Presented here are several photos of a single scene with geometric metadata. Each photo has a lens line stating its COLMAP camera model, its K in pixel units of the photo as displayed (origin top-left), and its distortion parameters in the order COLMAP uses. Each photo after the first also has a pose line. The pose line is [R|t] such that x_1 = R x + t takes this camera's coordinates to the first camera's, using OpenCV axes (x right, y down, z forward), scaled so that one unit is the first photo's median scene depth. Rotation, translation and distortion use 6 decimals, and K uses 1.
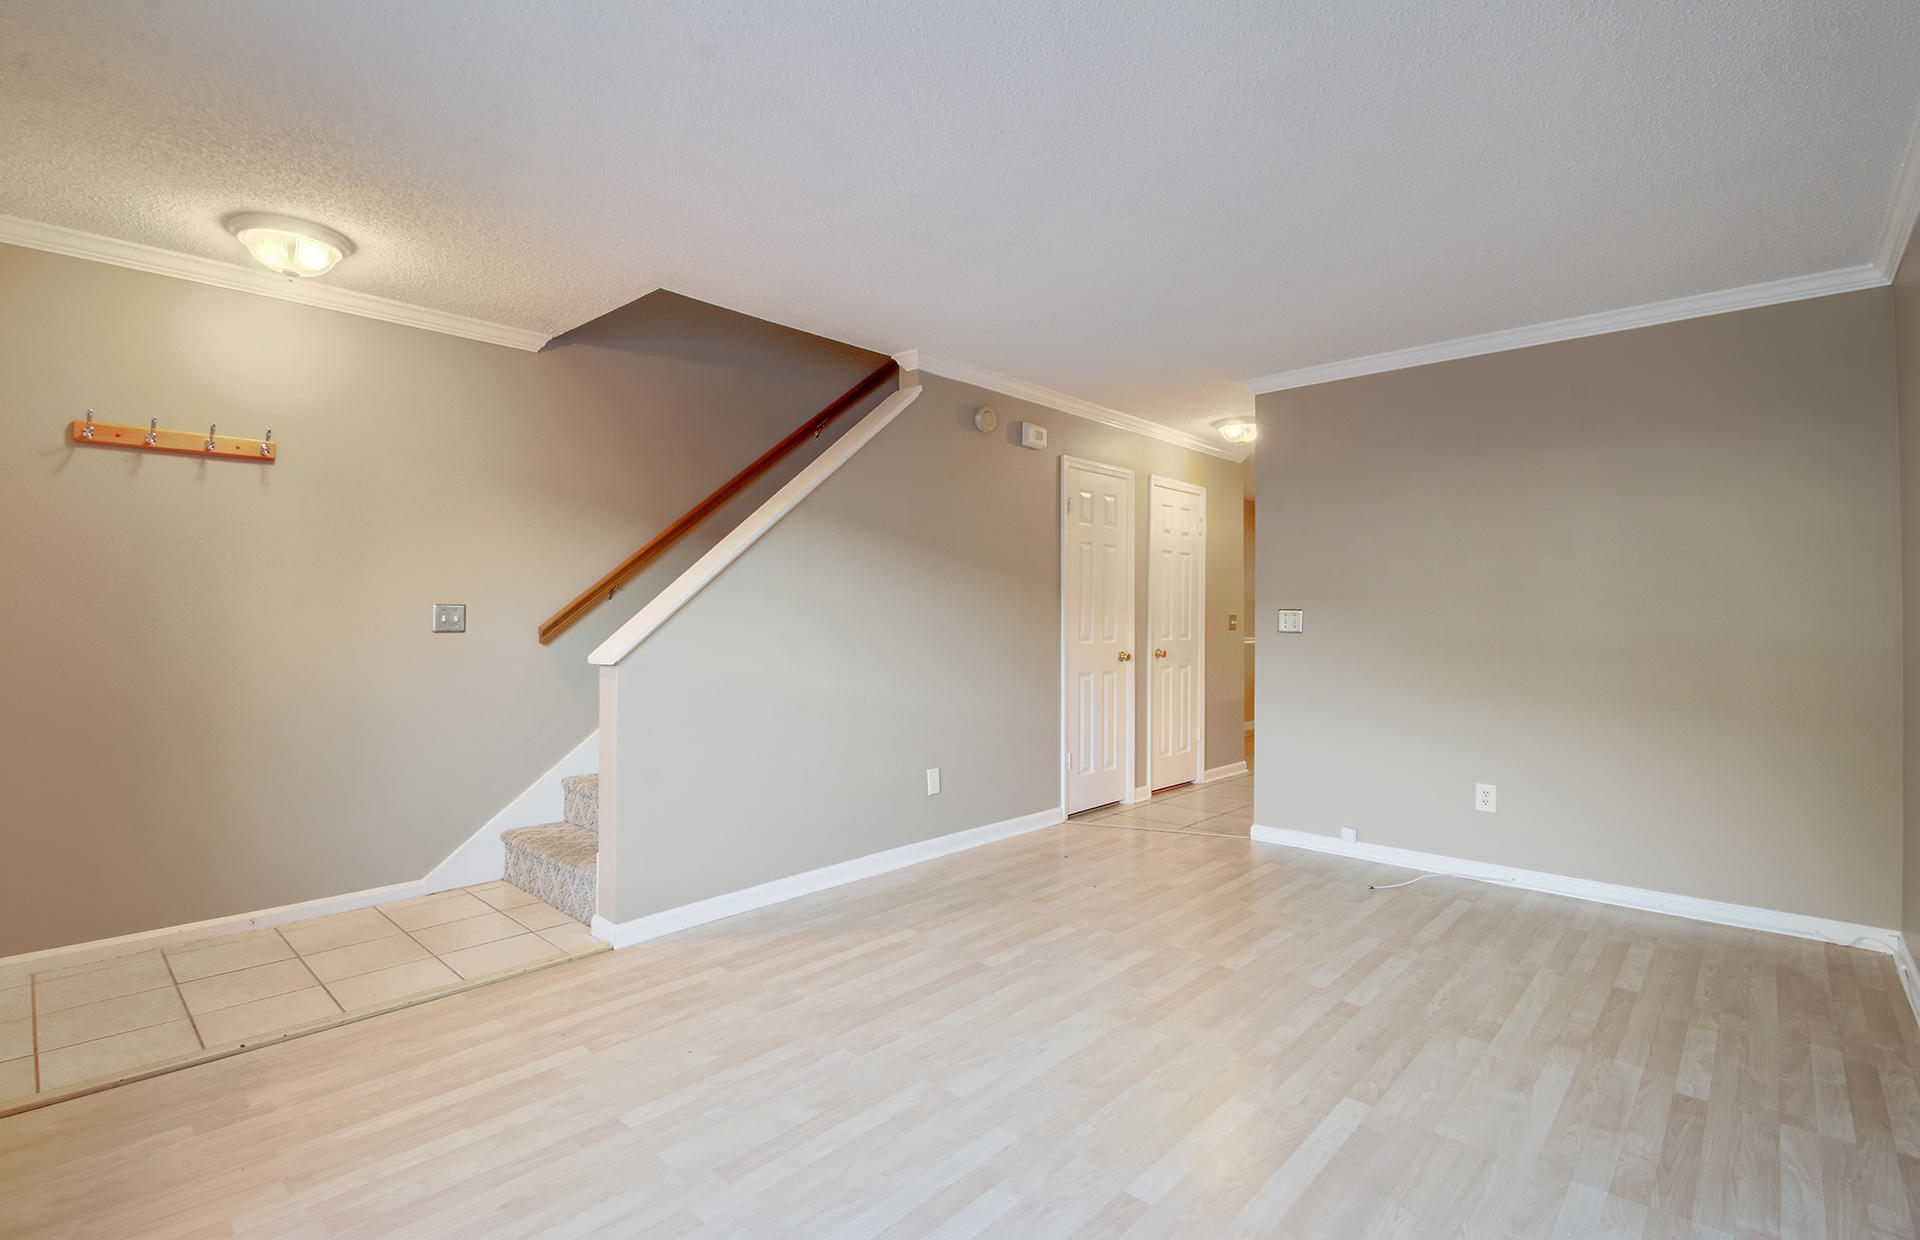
lens RADIAL K [[880.6, 0, 944.1], [0, 880.6, 611.8], [0, 0, 1]] dist [0.000902, -0.005633]
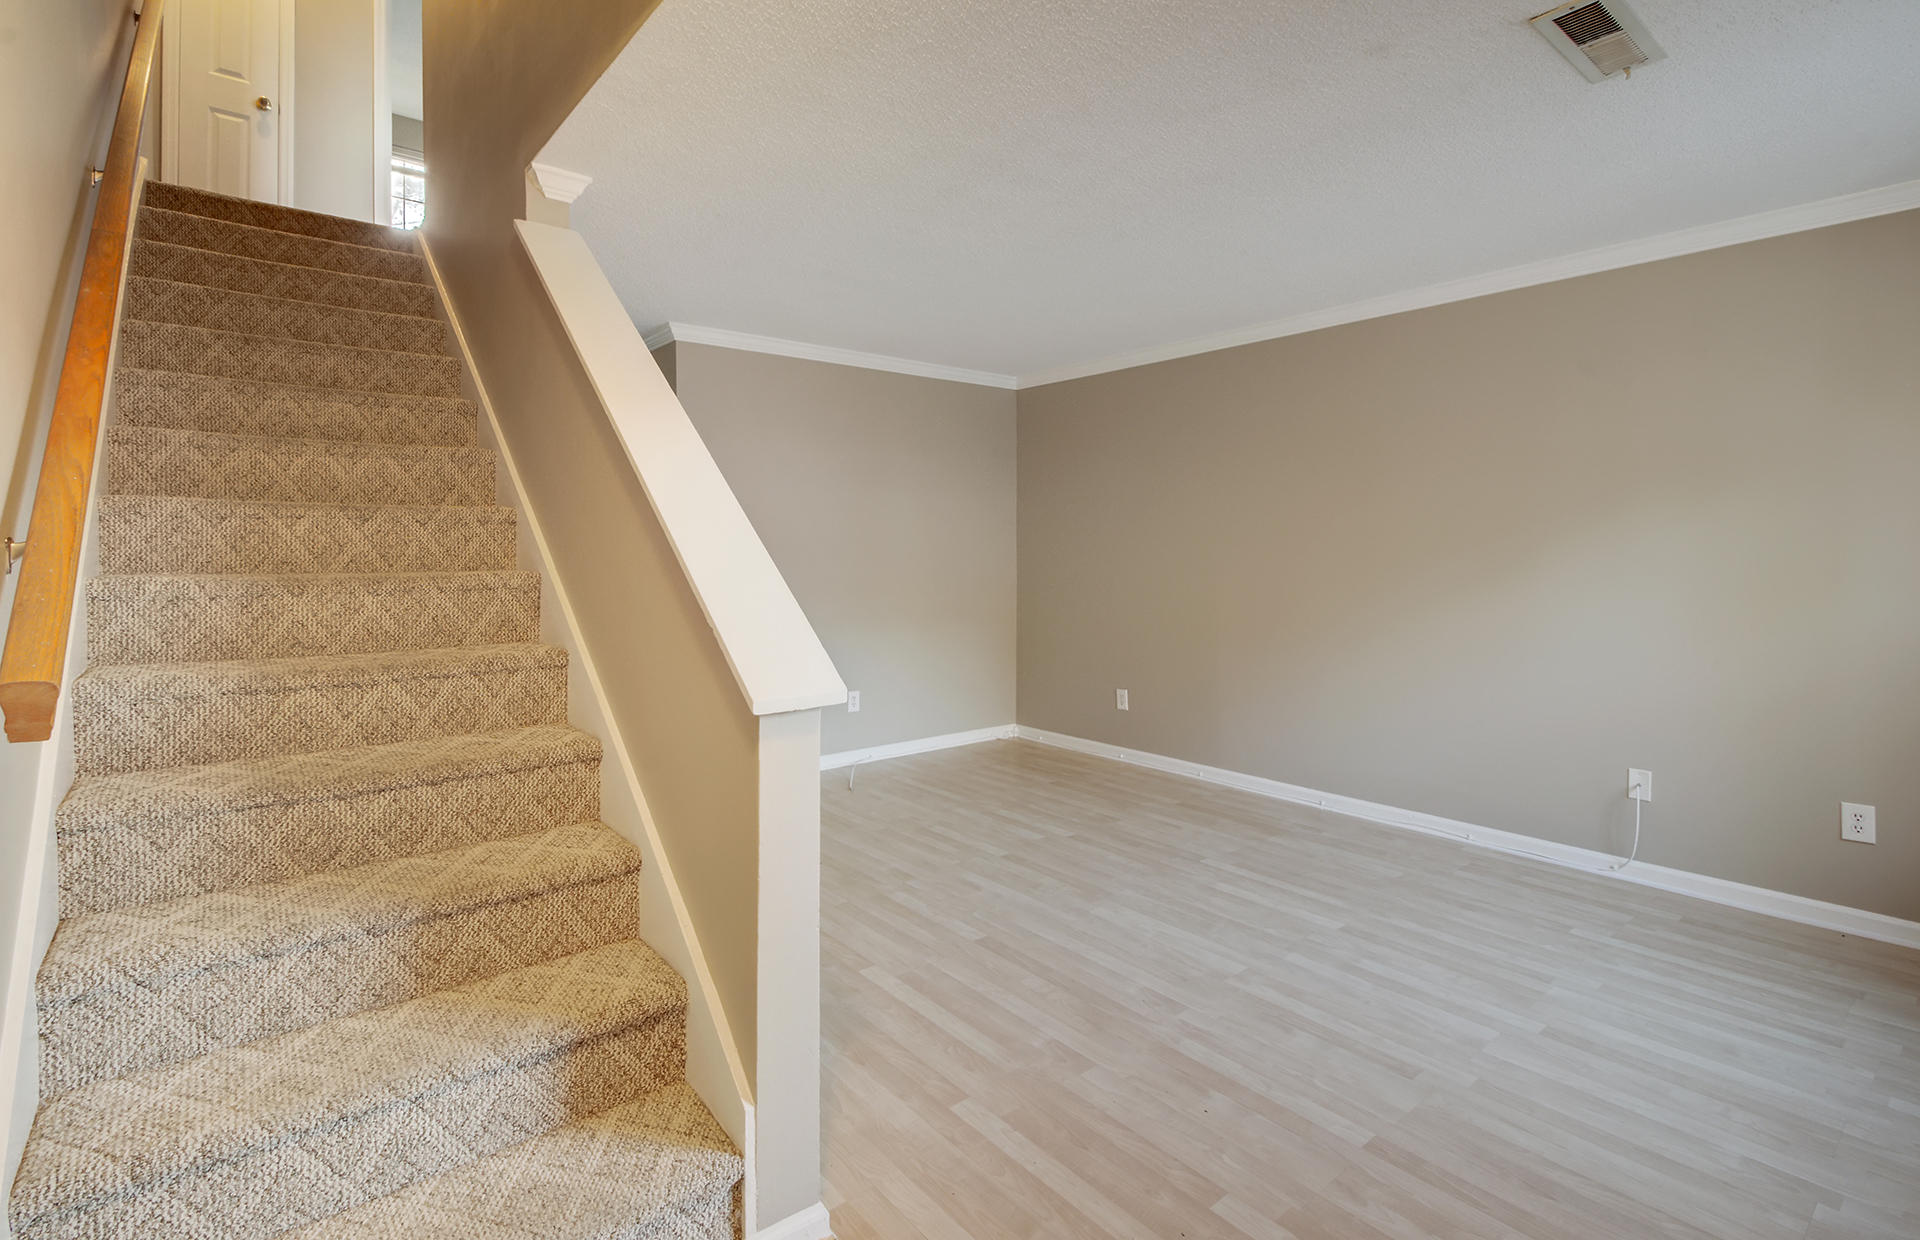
lens RADIAL K [[880.6, 0, 954.2], [0, 880.6, 557.8], [0, 0, 1]] dist [0.000902, -0.005633]
pose [[0.140978, -0.011514, 0.989946, -0.928893], [-0.005558, 0.999907, 0.012422, -0.032893], [-0.989997, -0.007254, 0.140901, 0.905682]]
